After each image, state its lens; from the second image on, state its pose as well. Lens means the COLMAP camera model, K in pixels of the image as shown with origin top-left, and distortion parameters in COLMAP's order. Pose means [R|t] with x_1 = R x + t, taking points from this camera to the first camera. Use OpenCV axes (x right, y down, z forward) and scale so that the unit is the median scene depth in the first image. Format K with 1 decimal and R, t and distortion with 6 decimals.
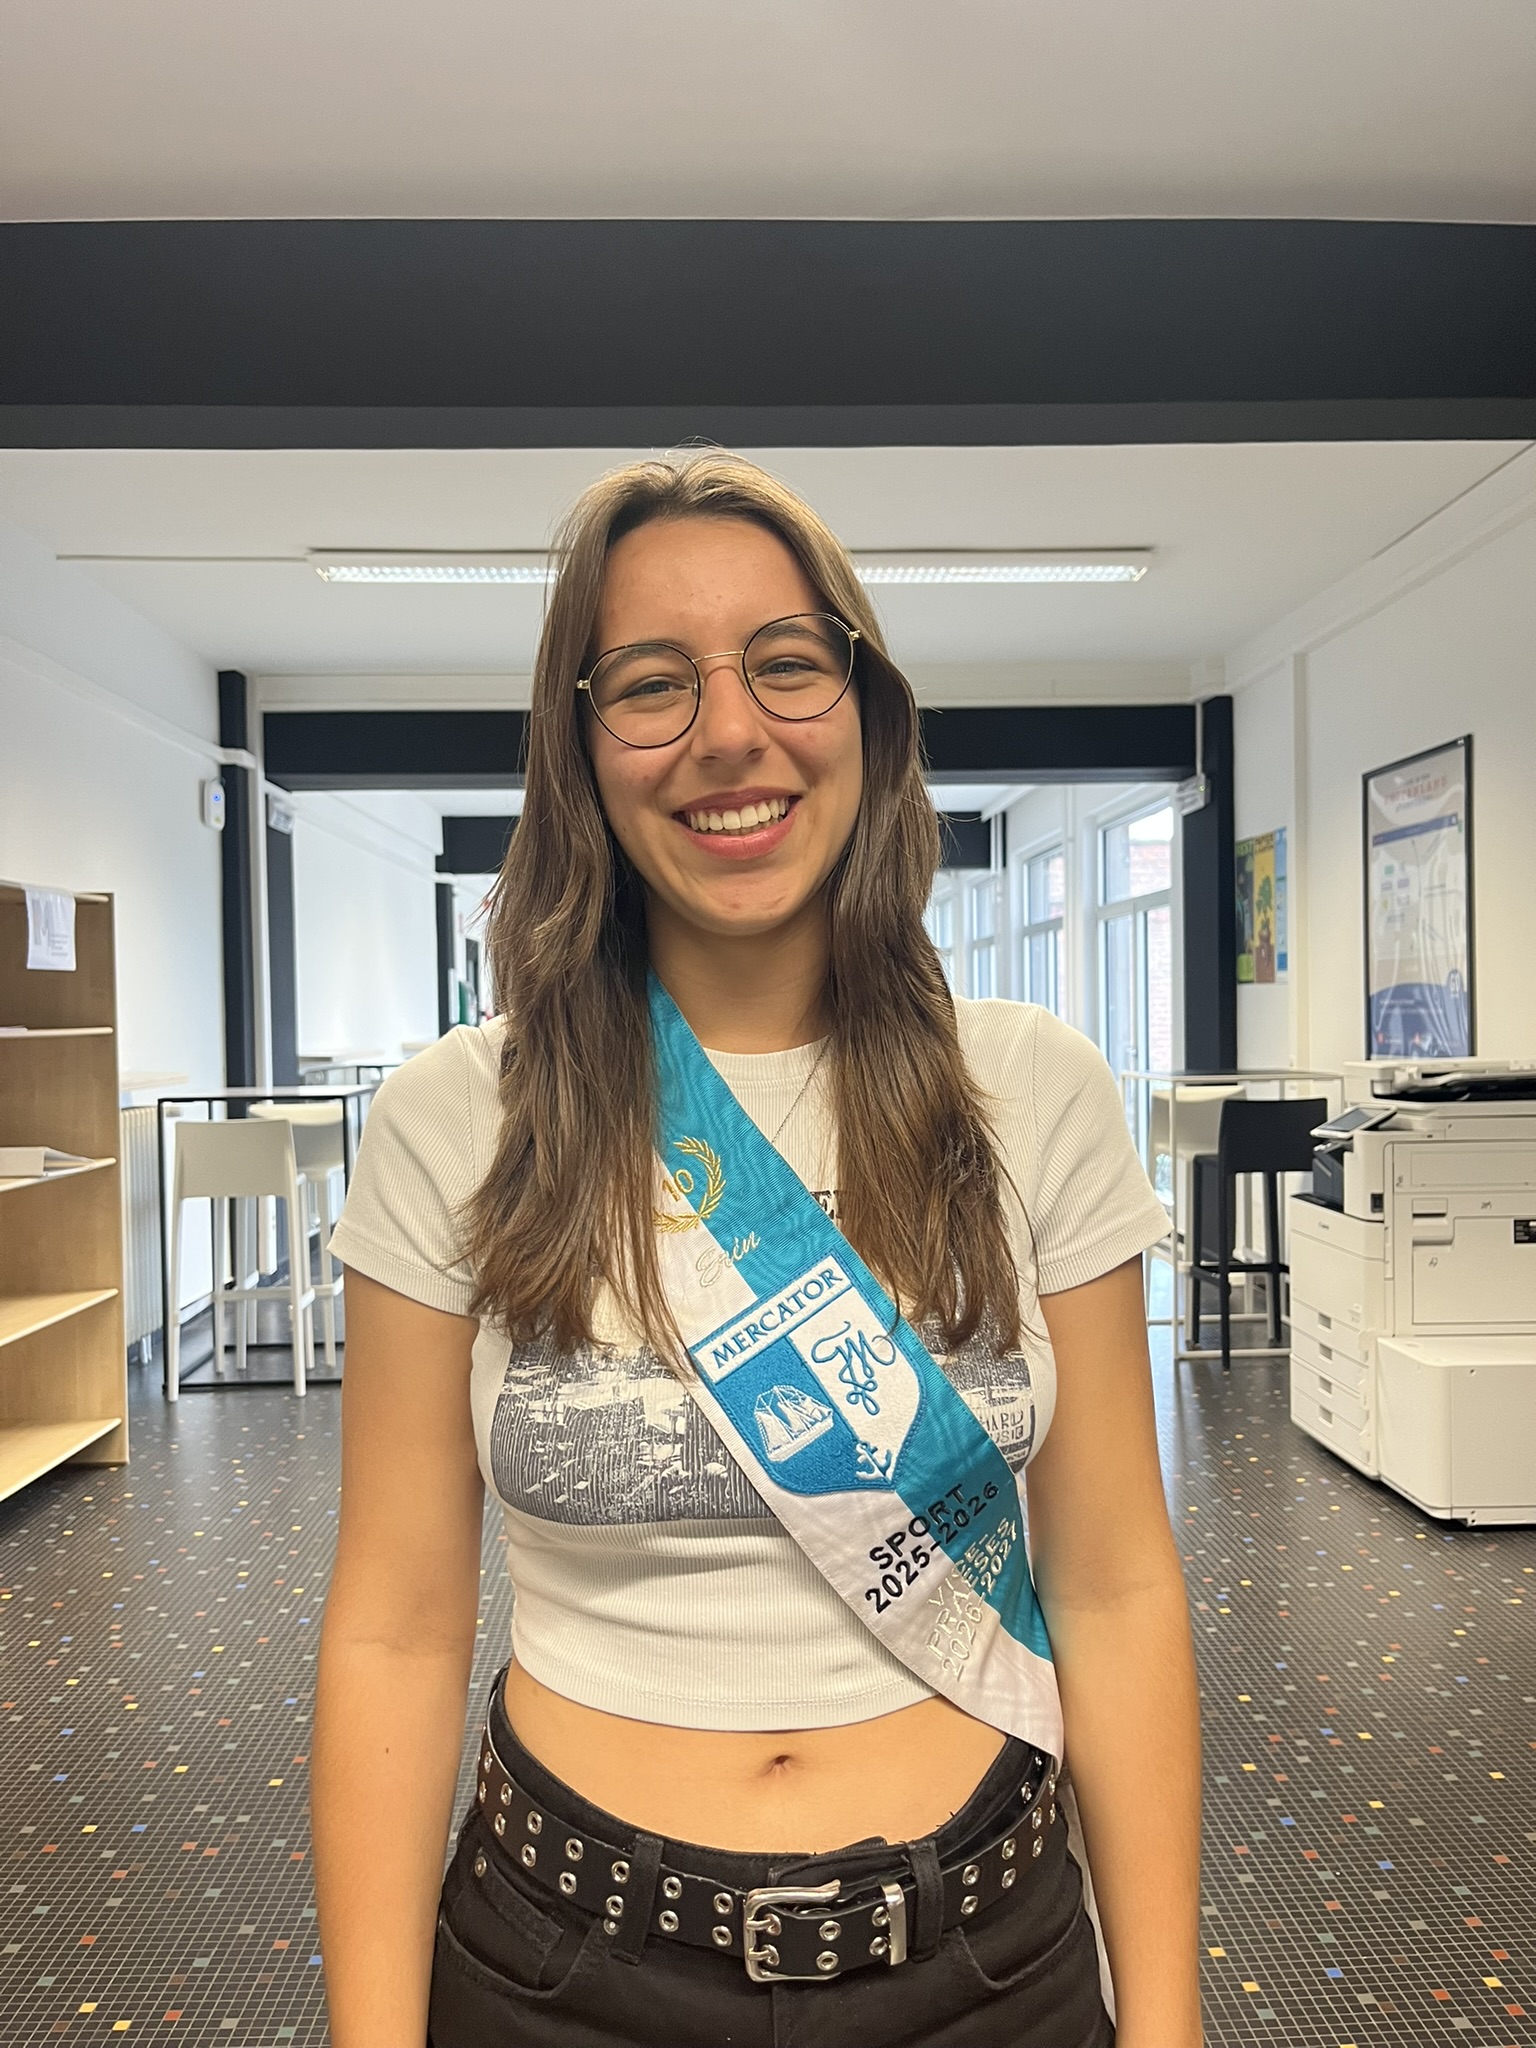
lens RADIAL K [[1425.4, 0, 758.4], [0, 1425.4, 1040.2], [0, 0, 1]] dist [0.066610, -0.092438]
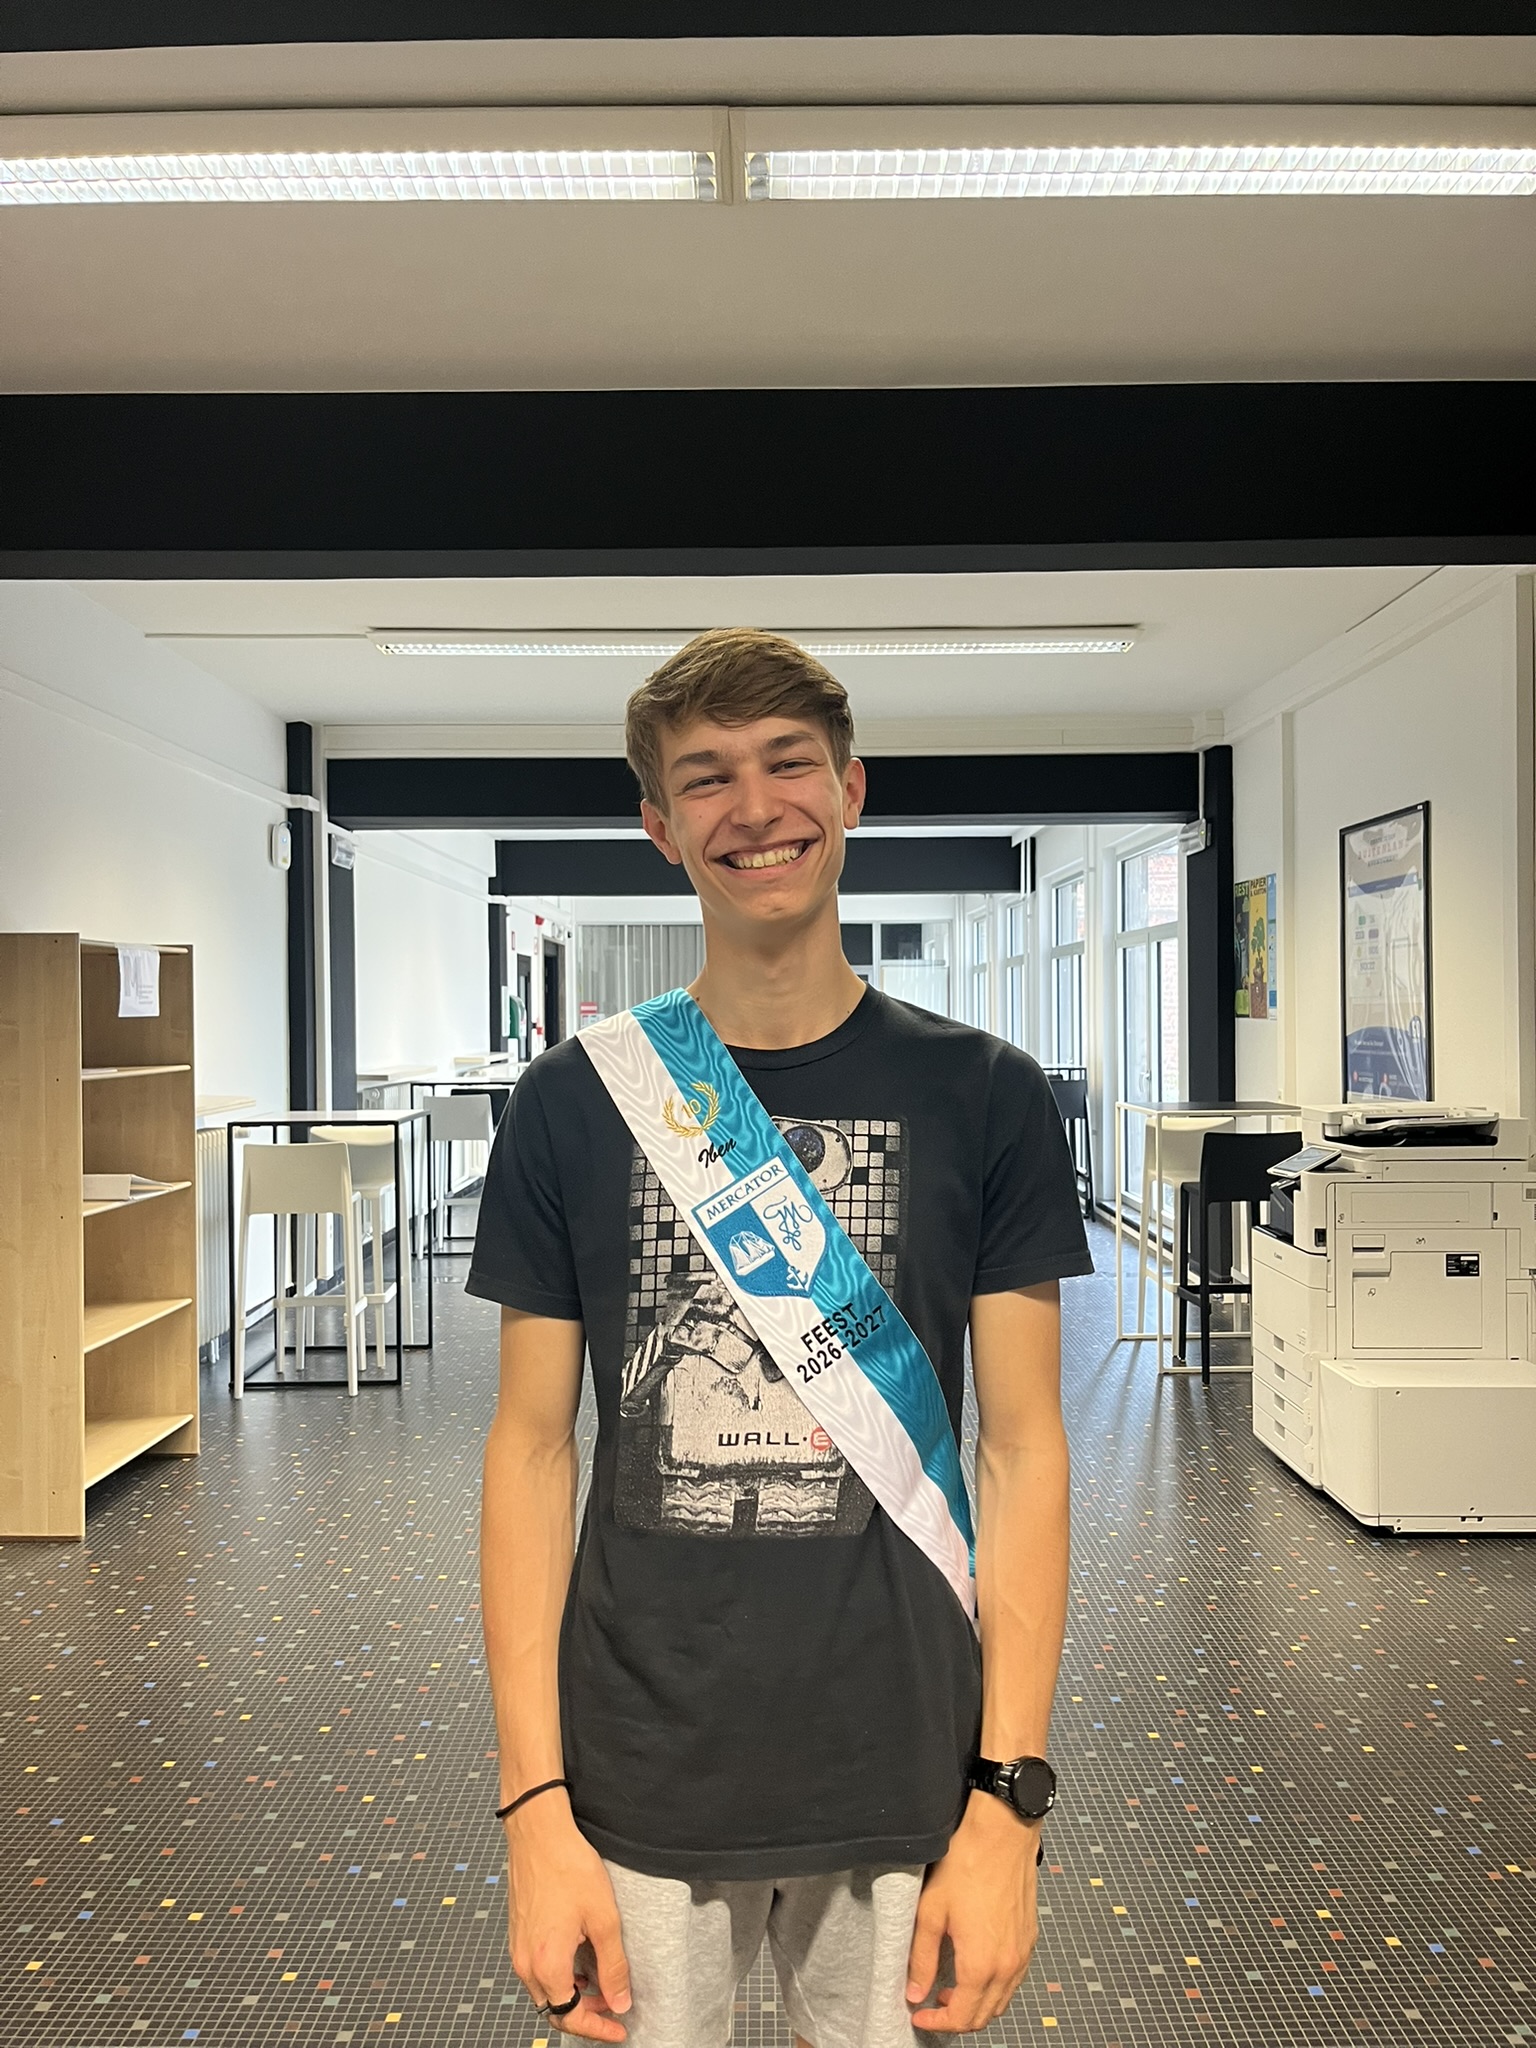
lens RADIAL K [[1417.1, 0, 766.4], [0, 1417.1, 1024.4], [0, 0, 1]] dist [0.064334, -0.085093]
pose [[0.999453, 0.007361, -0.032242, 0.035789], [-0.007730, 0.999906, -0.011325, -0.031144], [0.032156, 0.011568, 0.999416, -0.099807]]
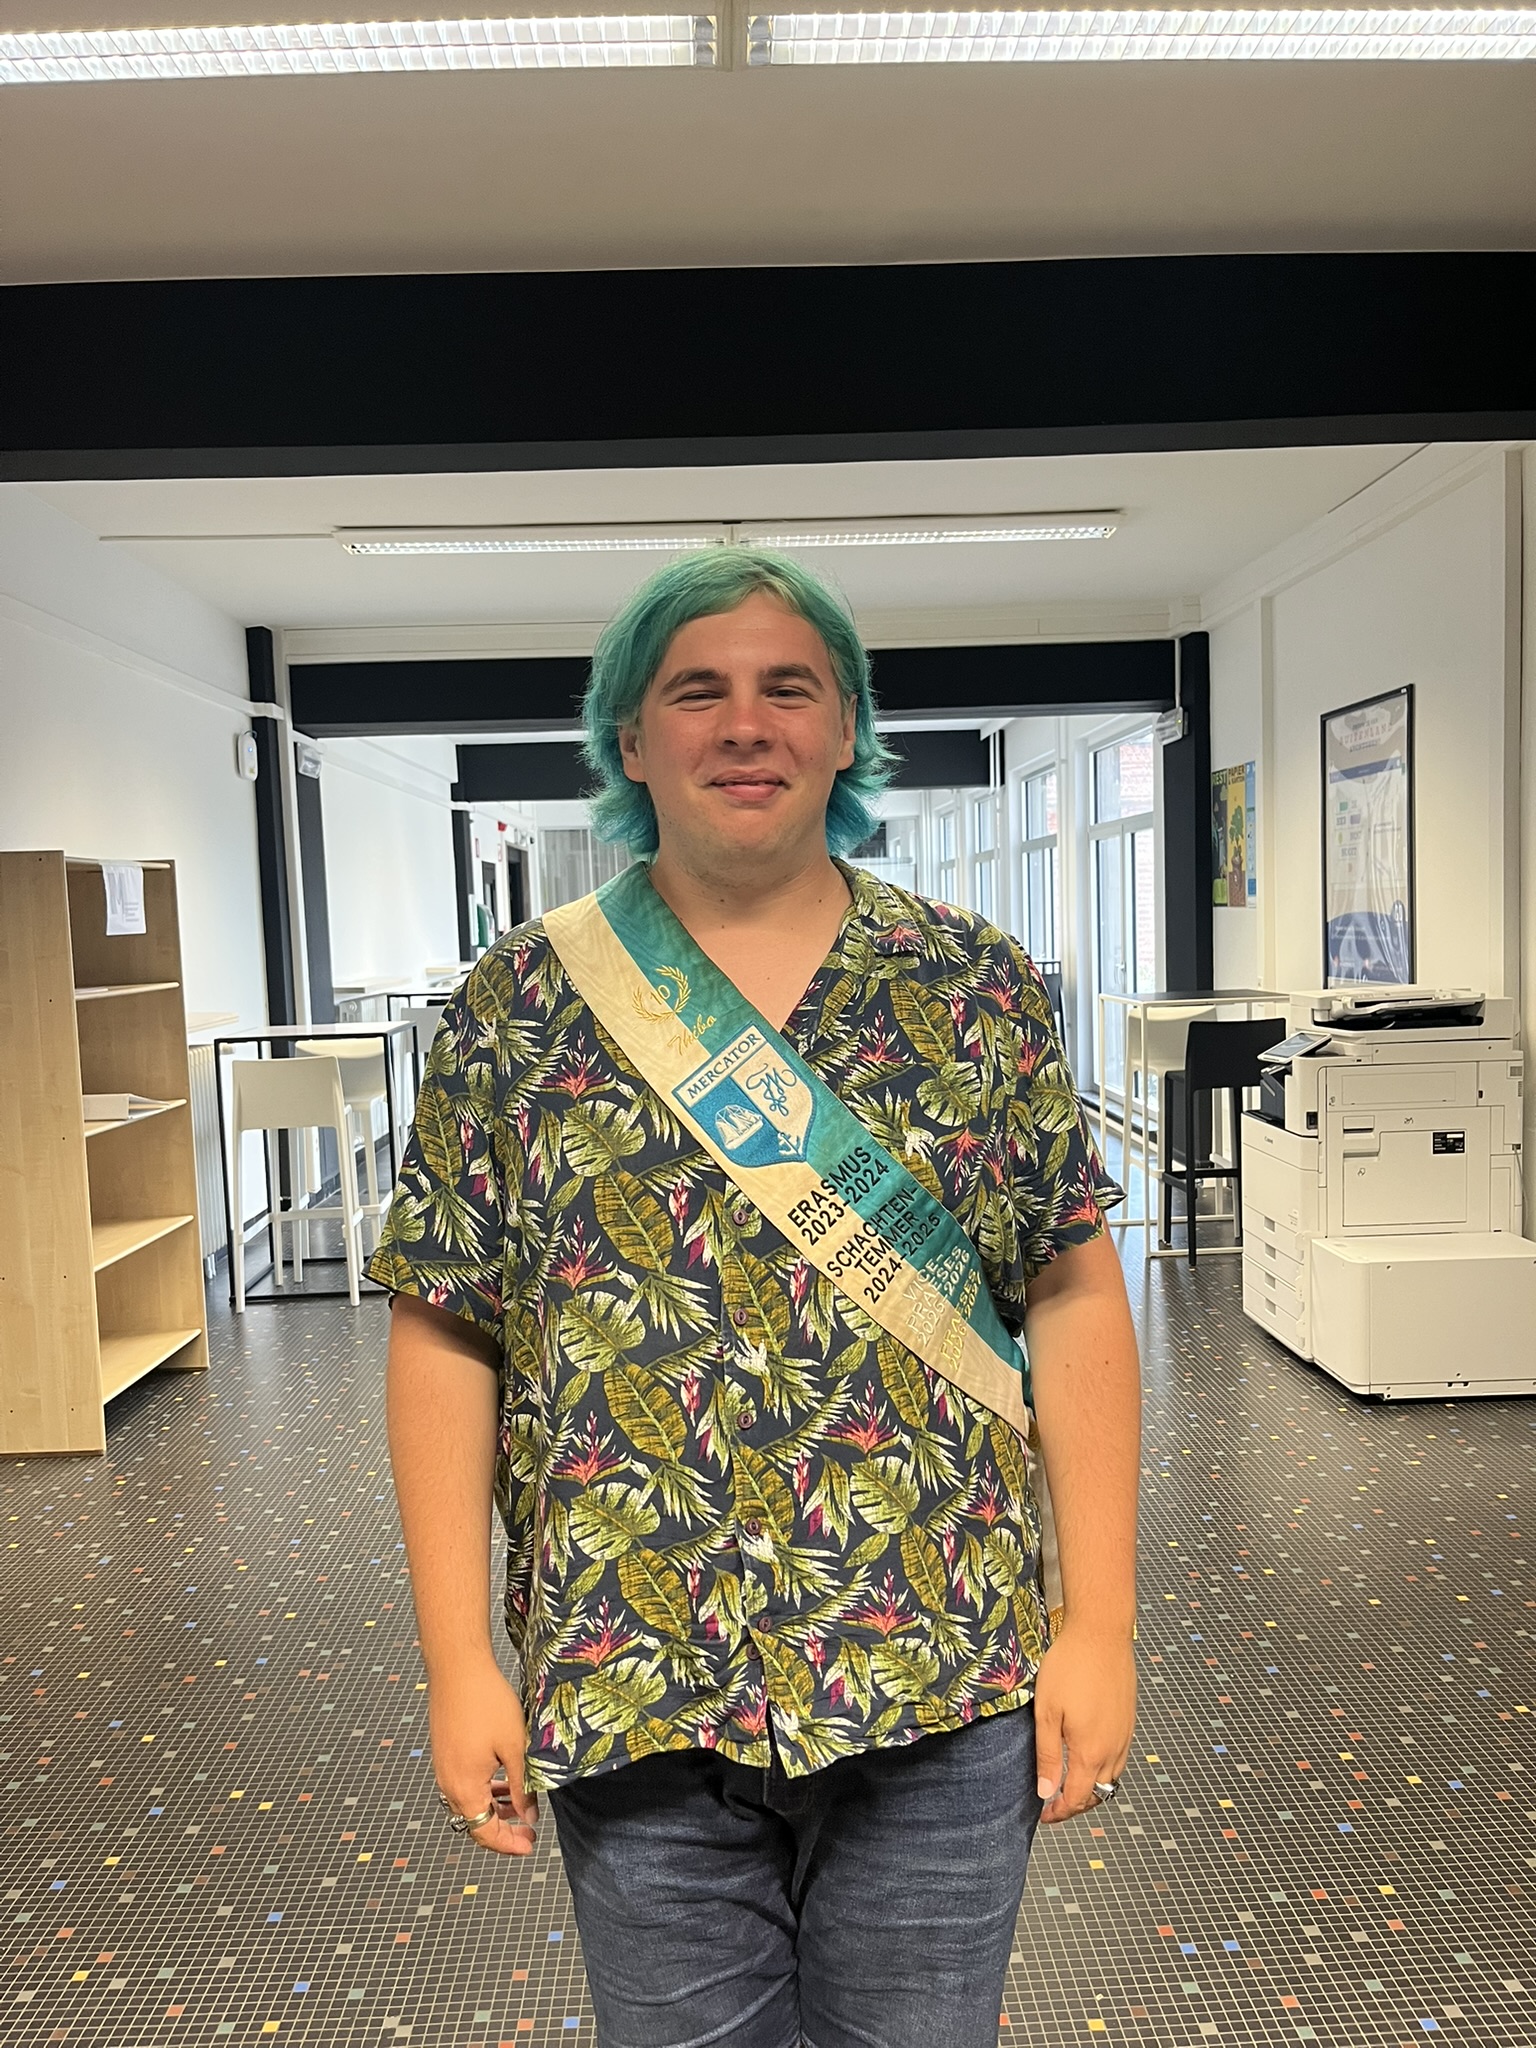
lens RADIAL K [[1424.2, 0, 768.0], [0, 1424.2, 1024.0], [0, 0, 1]] dist [0.038052, -0.042772]
pose [[0.999816, -0.018941, -0.003180, 0.008544], [0.019092, 0.998170, 0.057379, -0.031138], [0.002087, -0.057429, 0.998347, -0.103676]]
